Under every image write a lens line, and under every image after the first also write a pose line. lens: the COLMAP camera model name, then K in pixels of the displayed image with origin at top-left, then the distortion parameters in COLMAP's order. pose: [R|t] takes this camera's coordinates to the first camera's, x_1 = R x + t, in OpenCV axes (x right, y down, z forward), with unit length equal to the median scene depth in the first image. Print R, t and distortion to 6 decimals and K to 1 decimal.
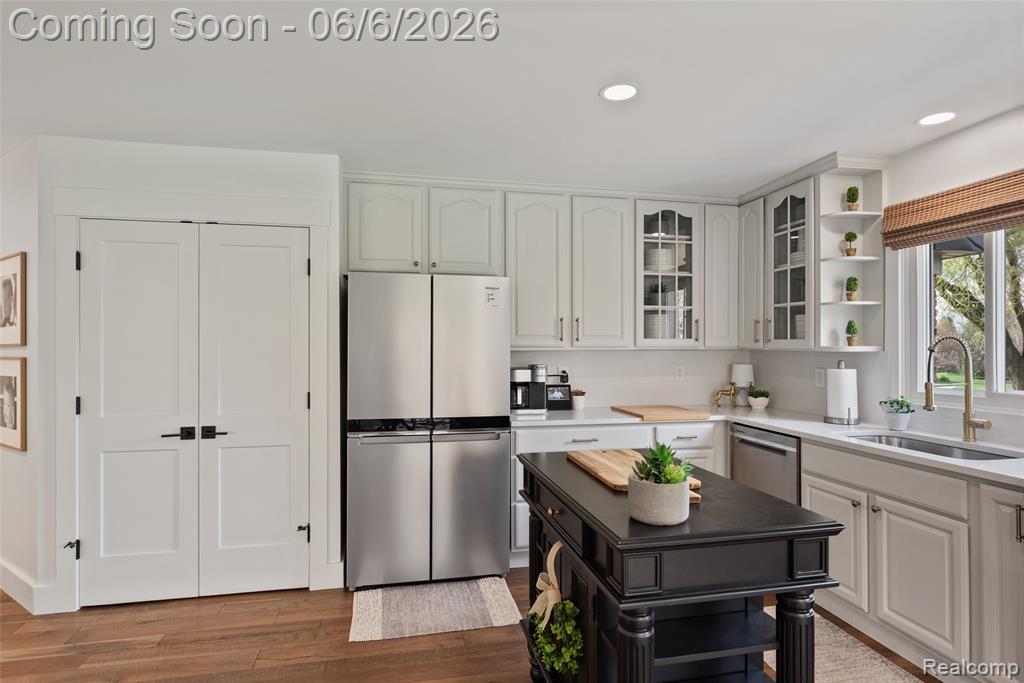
lens RADIAL K [[551.1, 0, 511.4], [0, 551.1, 343.9], [0, 0, 1]] dist [0.005411, -0.000317]
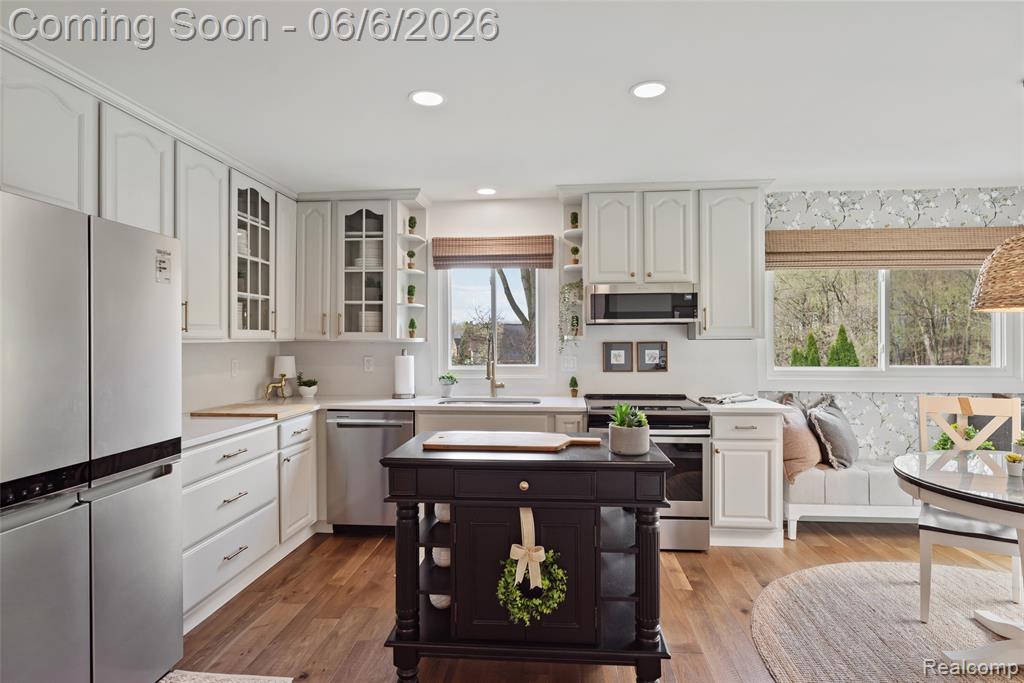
lens RADIAL K [[551.1, 0, 510.7], [0, 551.1, 338.1], [0, 0, 1]] dist [0.005411, -0.000317]
pose [[0.296340, -0.000605, 0.955082, -0.538227], [-0.003758, 0.999991, 0.001800, 0.001099], [-0.955075, -0.004123, 0.296335, 0.373244]]
